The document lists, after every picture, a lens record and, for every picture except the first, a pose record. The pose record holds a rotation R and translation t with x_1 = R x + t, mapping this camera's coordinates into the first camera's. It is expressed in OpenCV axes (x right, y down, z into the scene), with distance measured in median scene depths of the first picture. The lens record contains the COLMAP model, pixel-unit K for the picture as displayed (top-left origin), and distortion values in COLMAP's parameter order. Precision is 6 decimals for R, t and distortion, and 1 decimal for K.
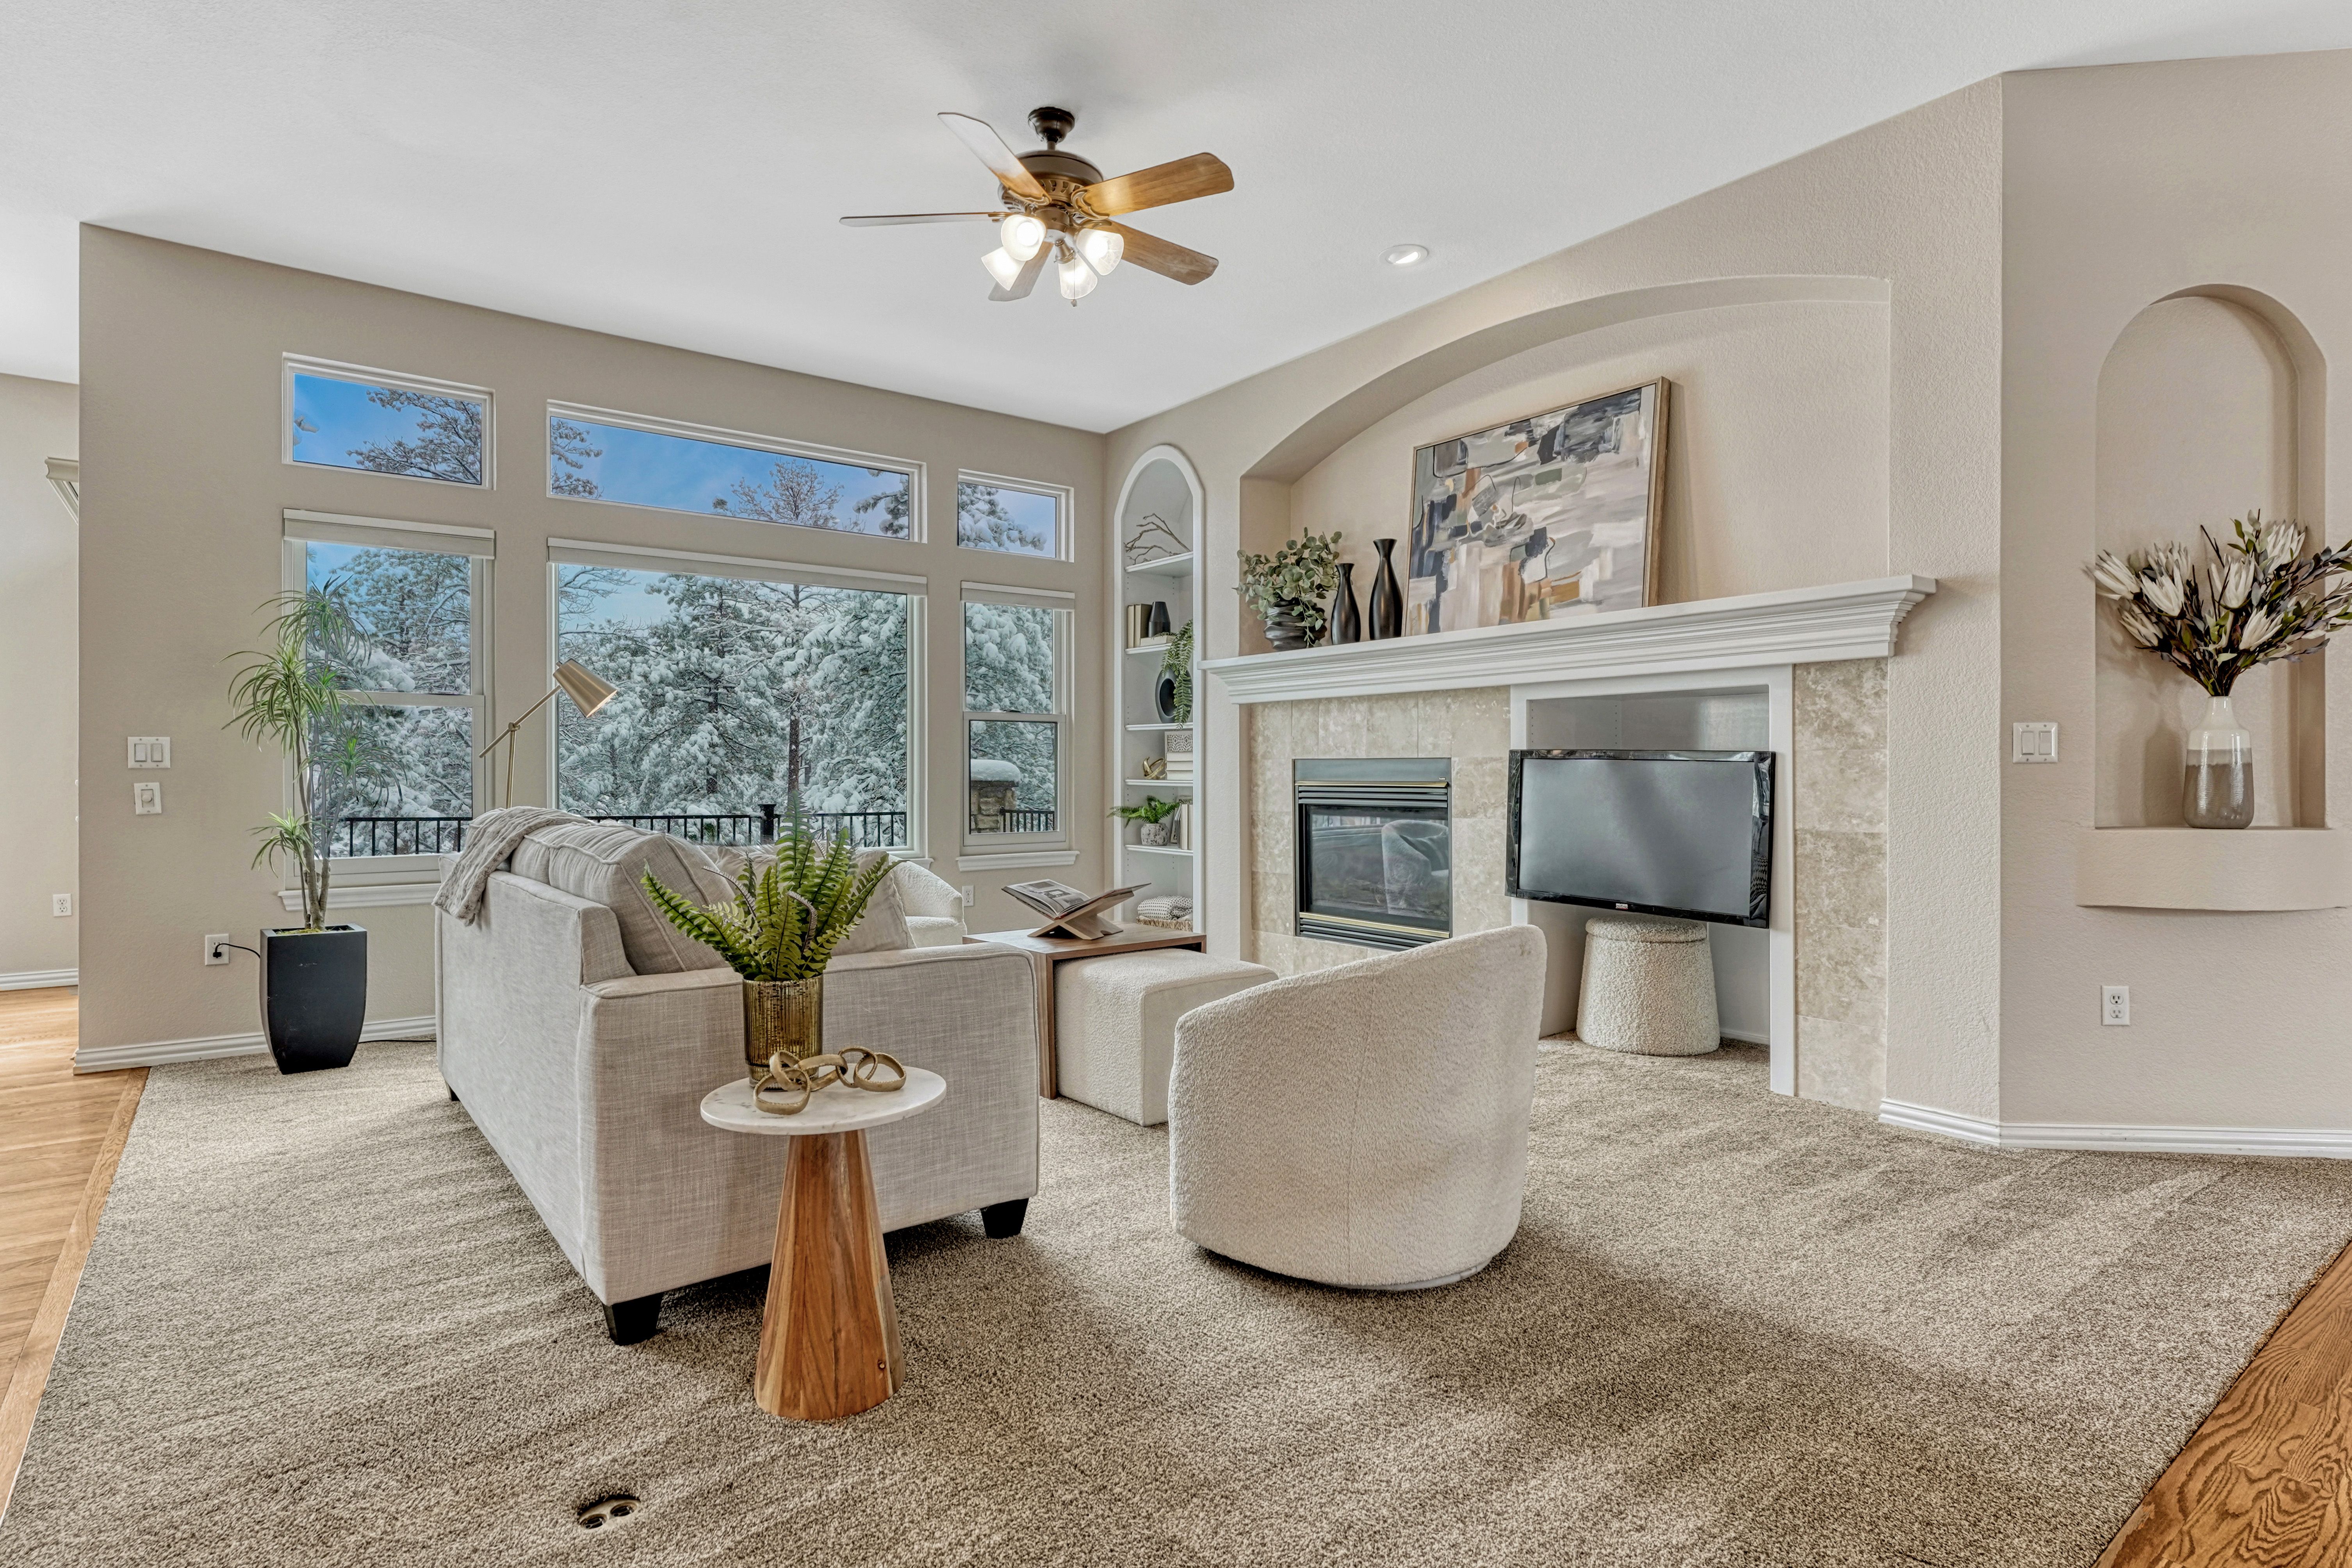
lens RADIAL K [[1190.9, 0, 1184.0], [0, 1190.9, 768.0], [0, 0, 1]] dist [0.001770, 0.000980]
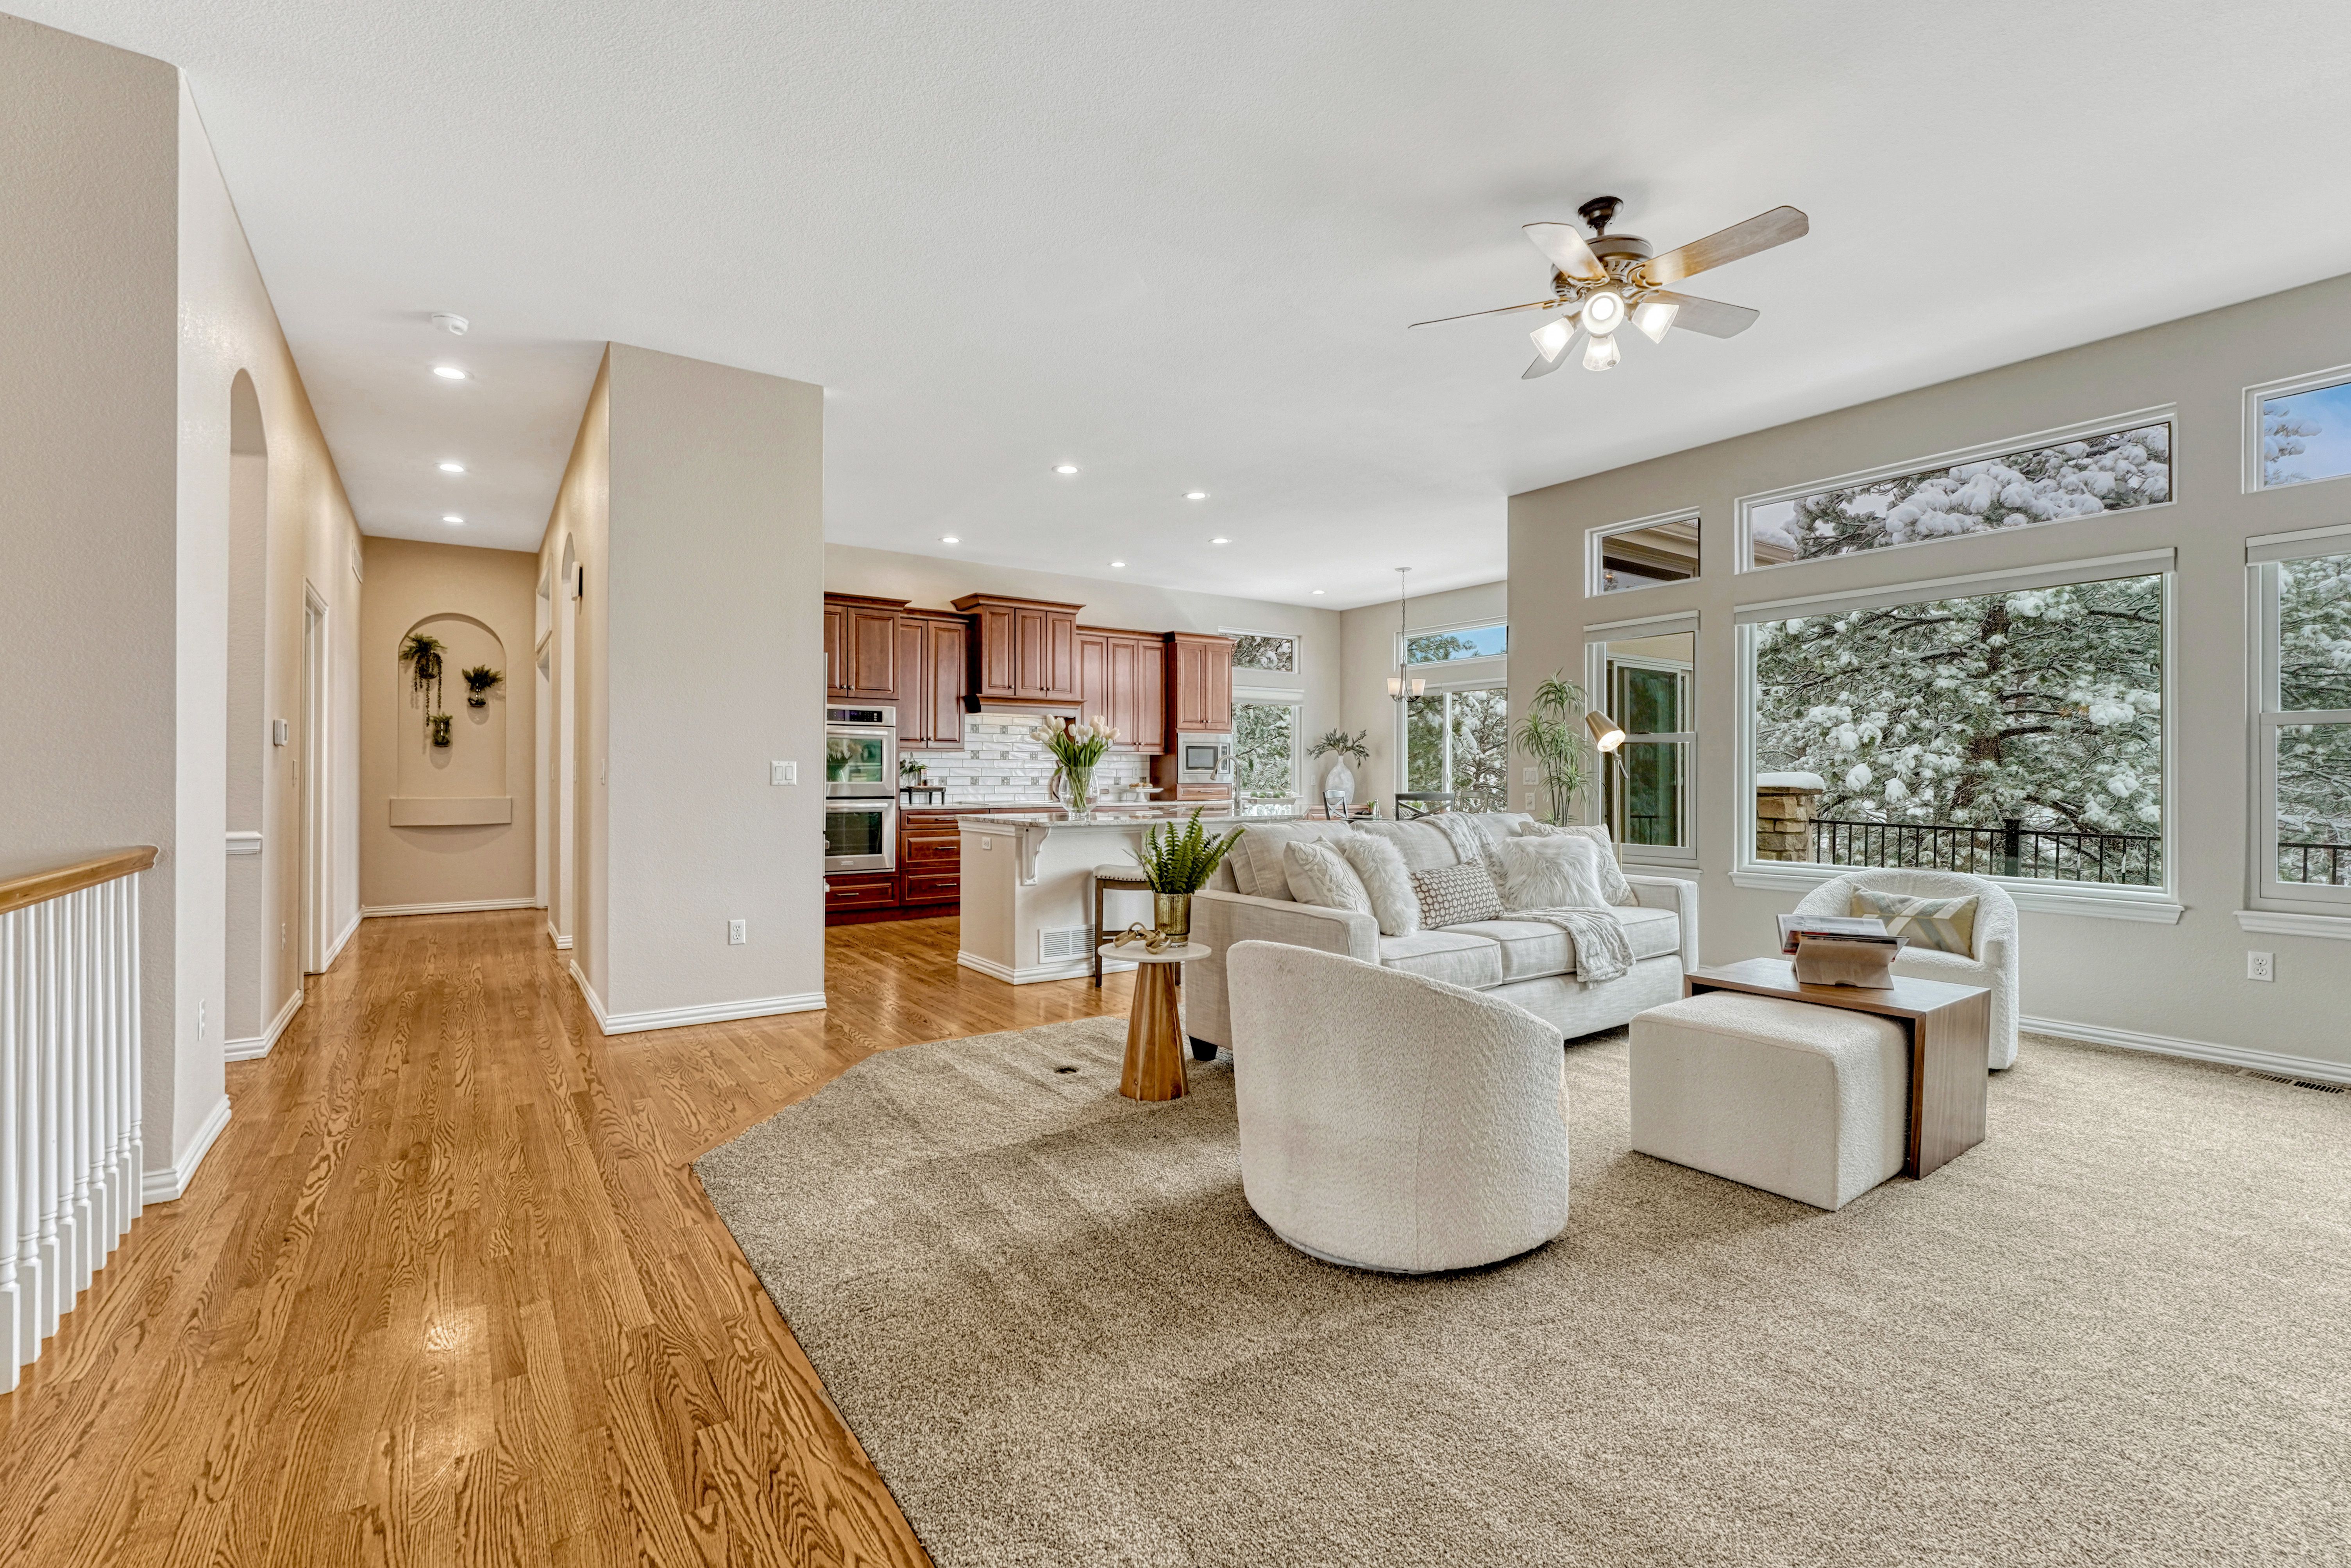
lens RADIAL K [[1013.9, 0, 1158.6], [0, 1013.9, 759.1], [0, 0, 1]] dist [-0.007491, 0.000089]
pose [[-0.055873, -0.015304, -0.998321, 0.609358], [-0.001309, 0.999883, -0.015254, -0.012665], [0.998437, 0.000454, -0.055886, 0.460848]]
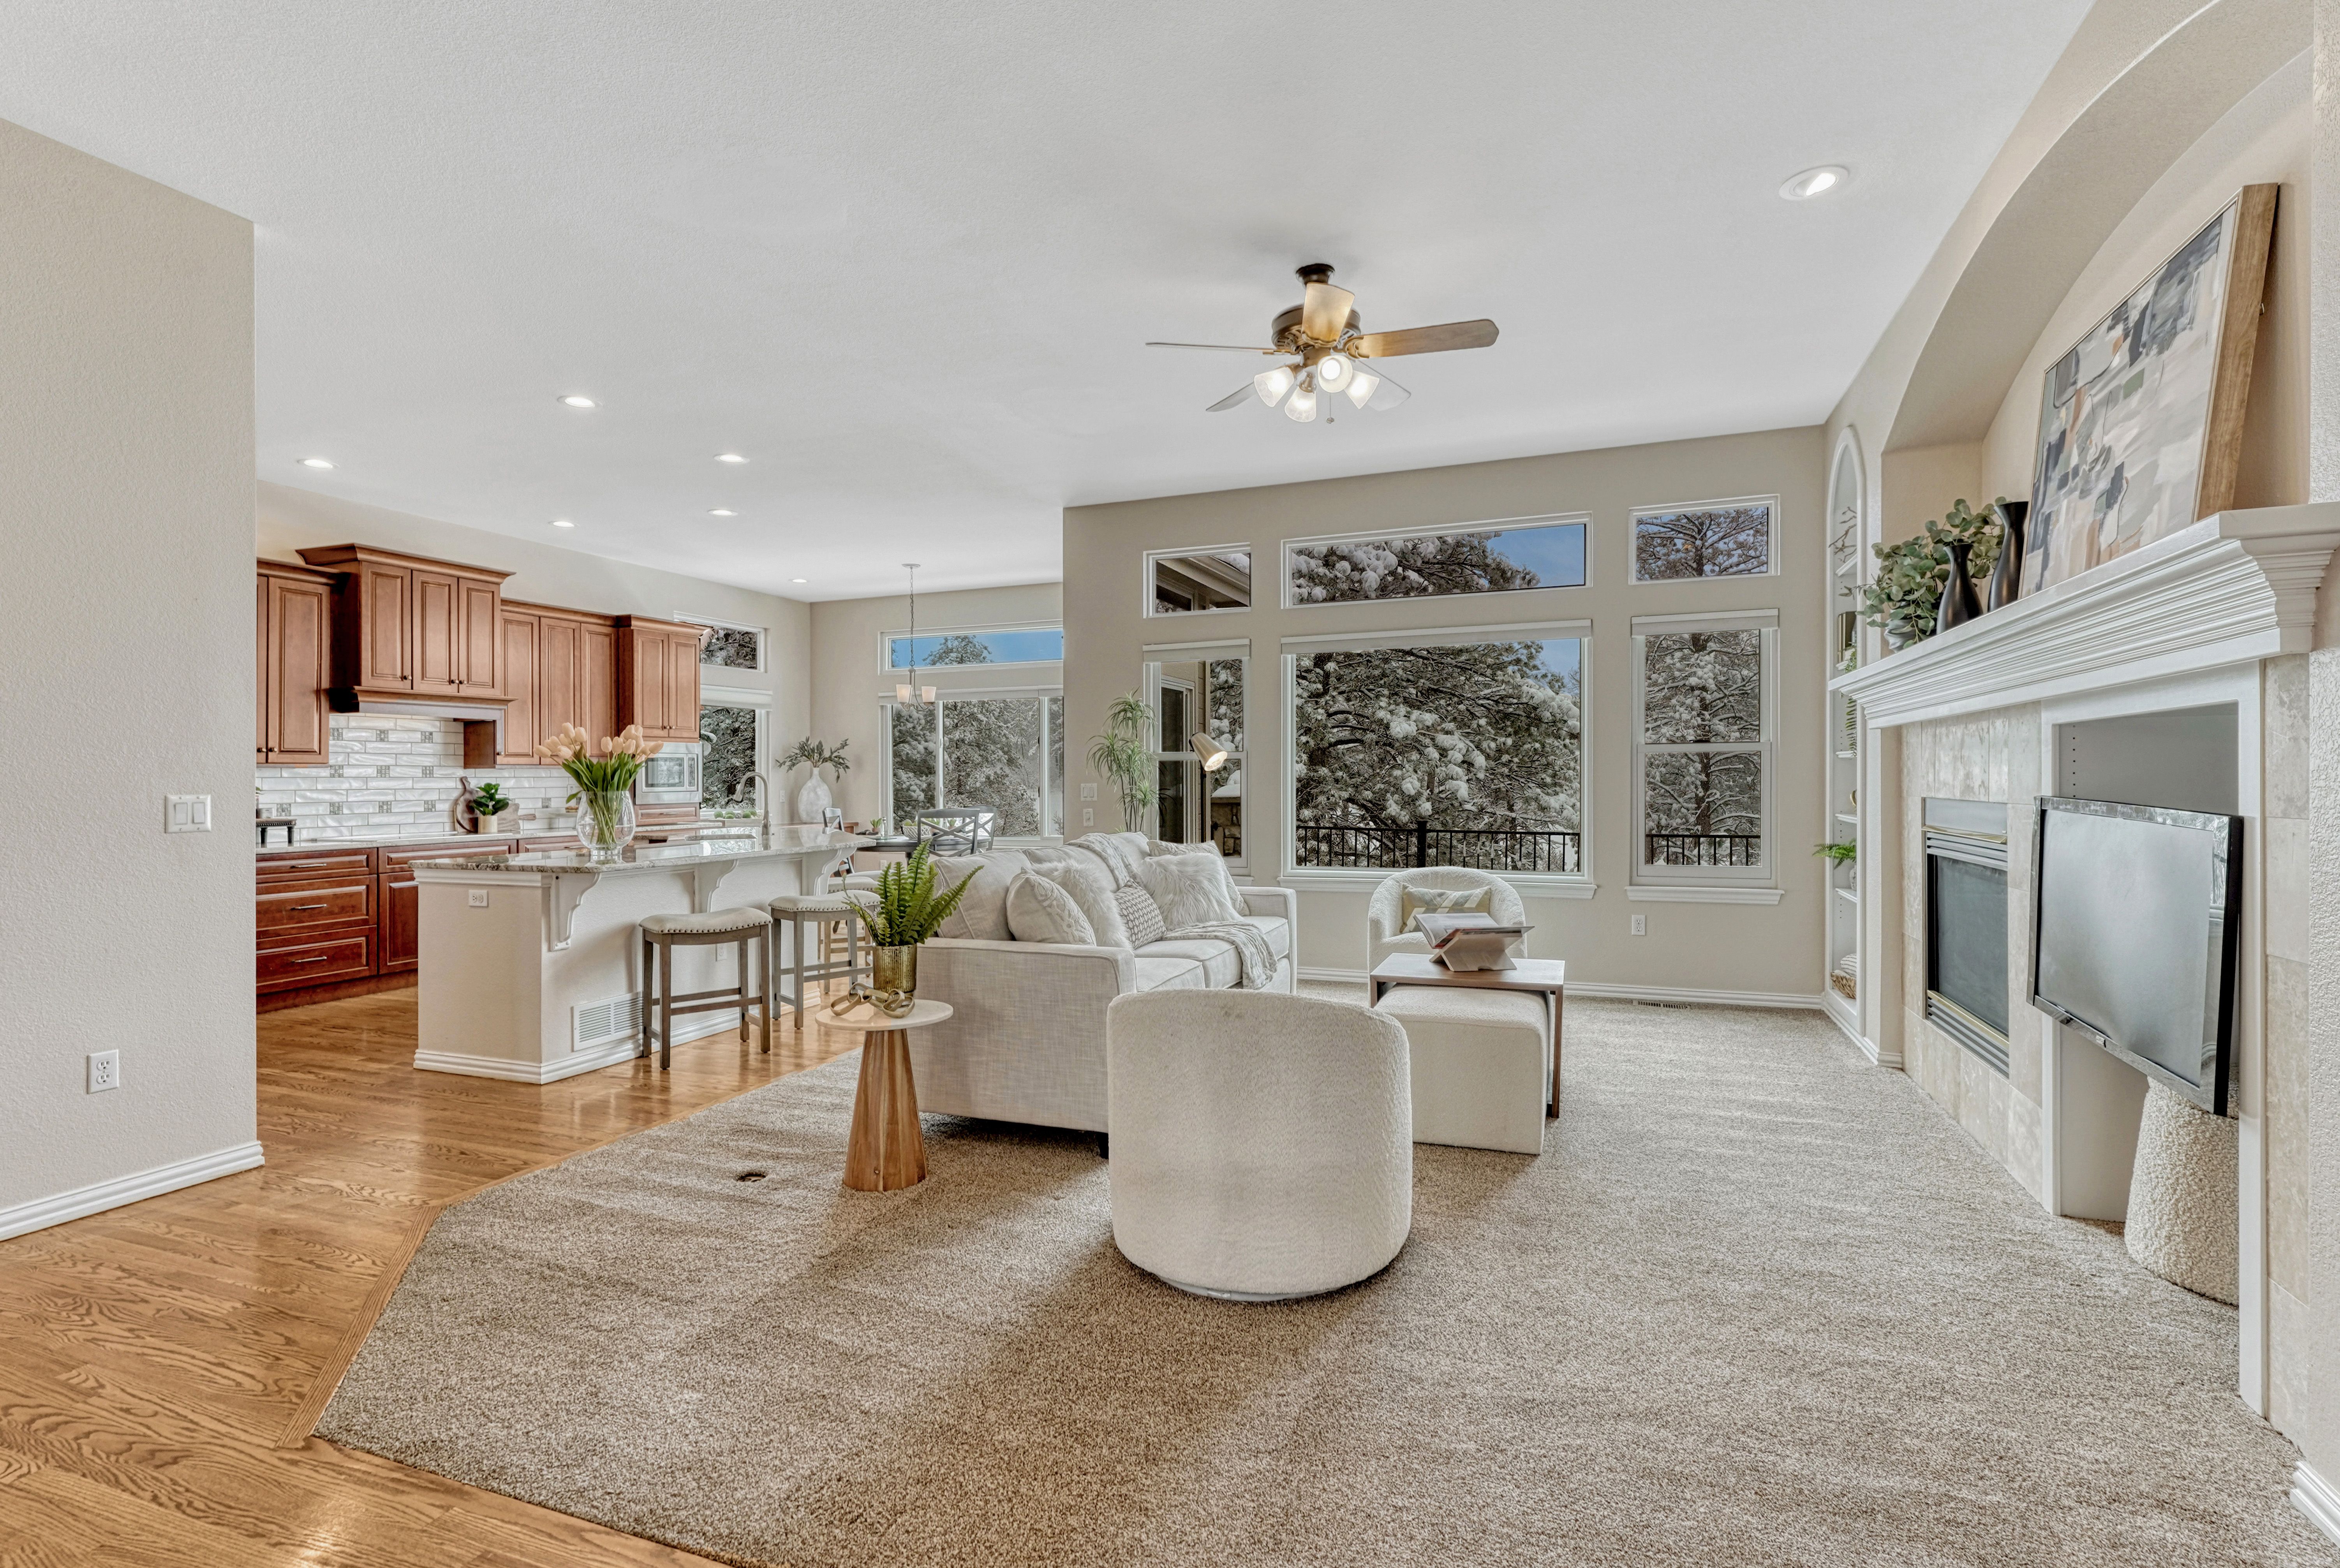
lens RADIAL K [[1110.6, 0, 1164.1], [0, 1110.6, 776.6], [0, 0, 1]] dist [-0.001373, -0.000578]
pose [[0.510128, -0.005848, -0.860079, 0.553412], [0.009616, 0.999953, -0.001095, -0.029604], [0.860045, -0.007712, 0.510160, 0.214983]]
